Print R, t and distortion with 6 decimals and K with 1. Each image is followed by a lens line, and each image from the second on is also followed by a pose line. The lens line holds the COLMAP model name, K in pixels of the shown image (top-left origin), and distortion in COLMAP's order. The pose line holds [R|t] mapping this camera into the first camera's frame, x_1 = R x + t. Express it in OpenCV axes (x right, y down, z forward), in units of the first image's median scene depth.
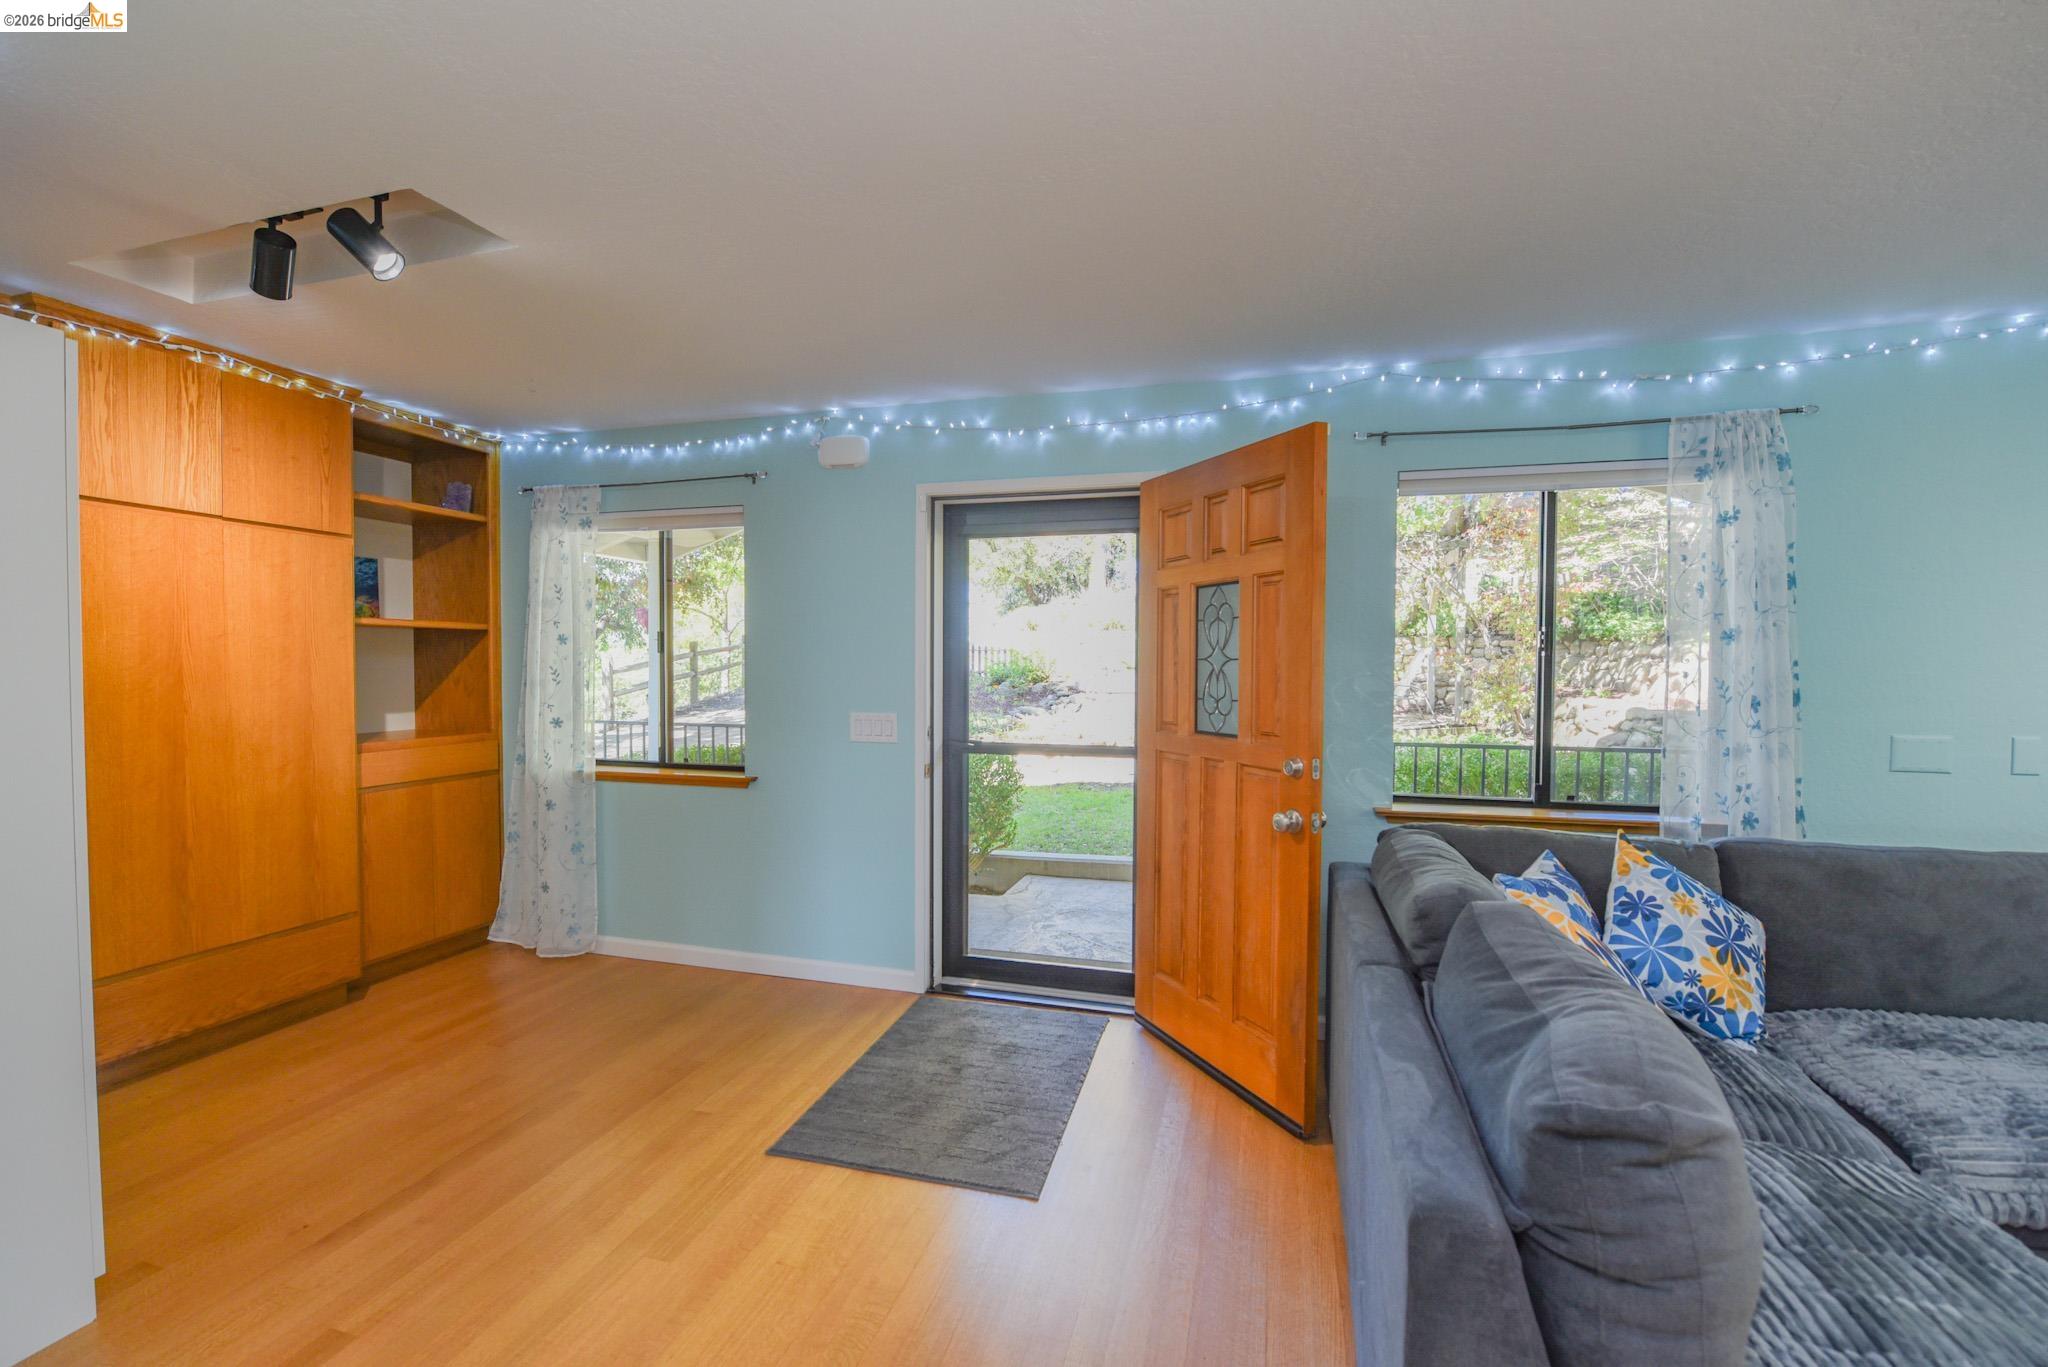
lens RADIAL K [[849.5, 0, 1013.6], [0, 849.5, 682.9], [0, 0, 1]] dist [-0.012978, -0.001294]
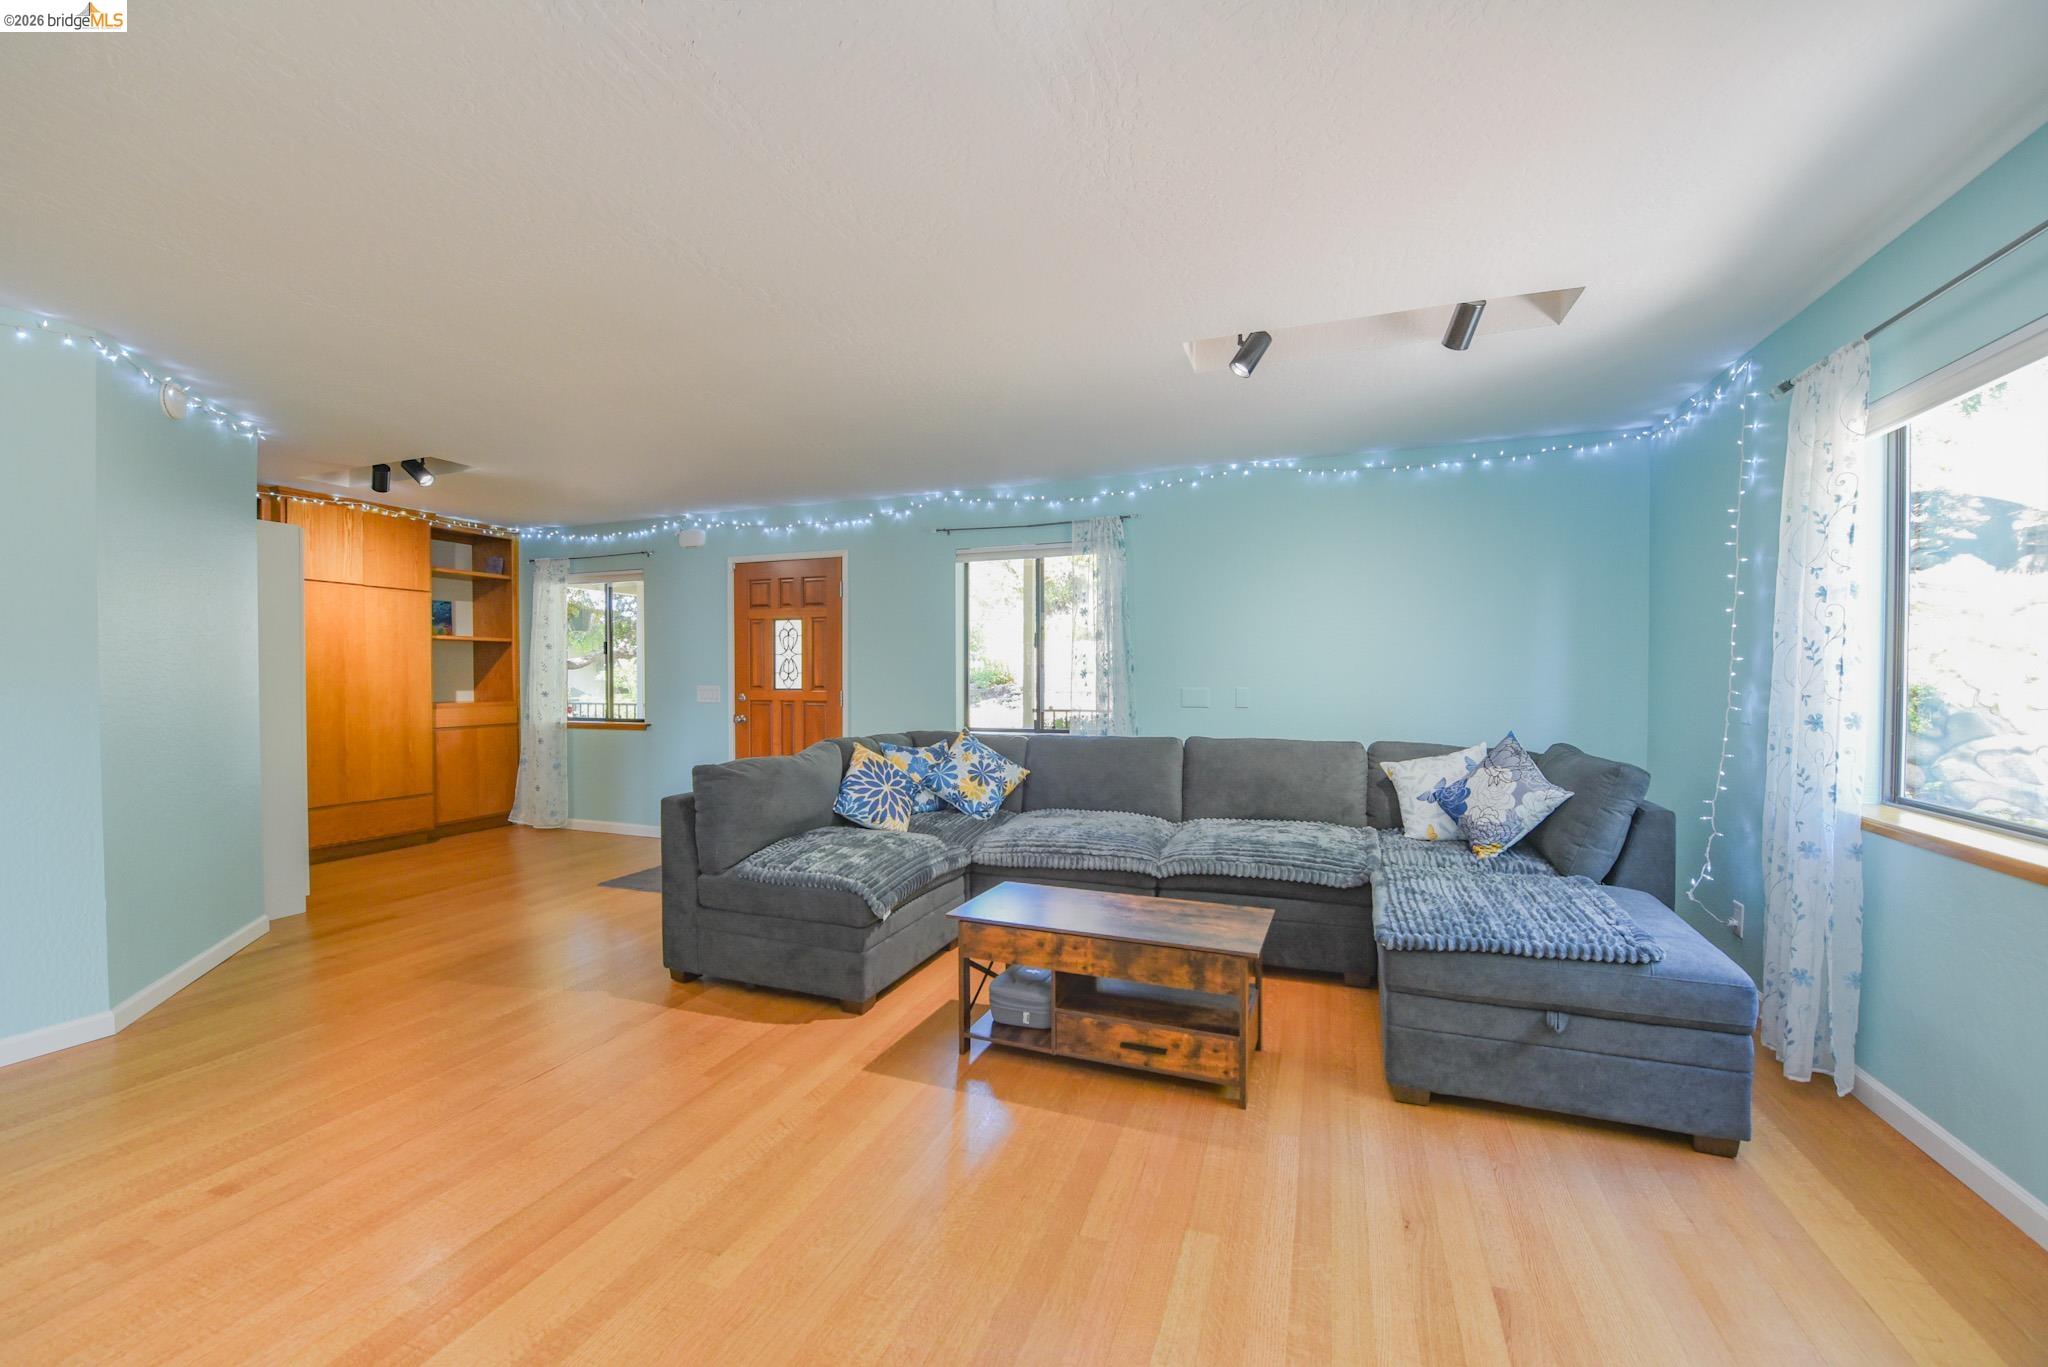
lens RADIAL K [[810.0, 0, 1035.5], [0, 810.0, 682.9], [0, 0, 1]] dist [-0.017395, -0.000993]
pose [[0.997065, -0.006159, -0.076310, 0.661579], [0.005149, 0.999897, -0.013418, 0.056903], [0.076385, 0.012986, 0.996994, -0.642370]]
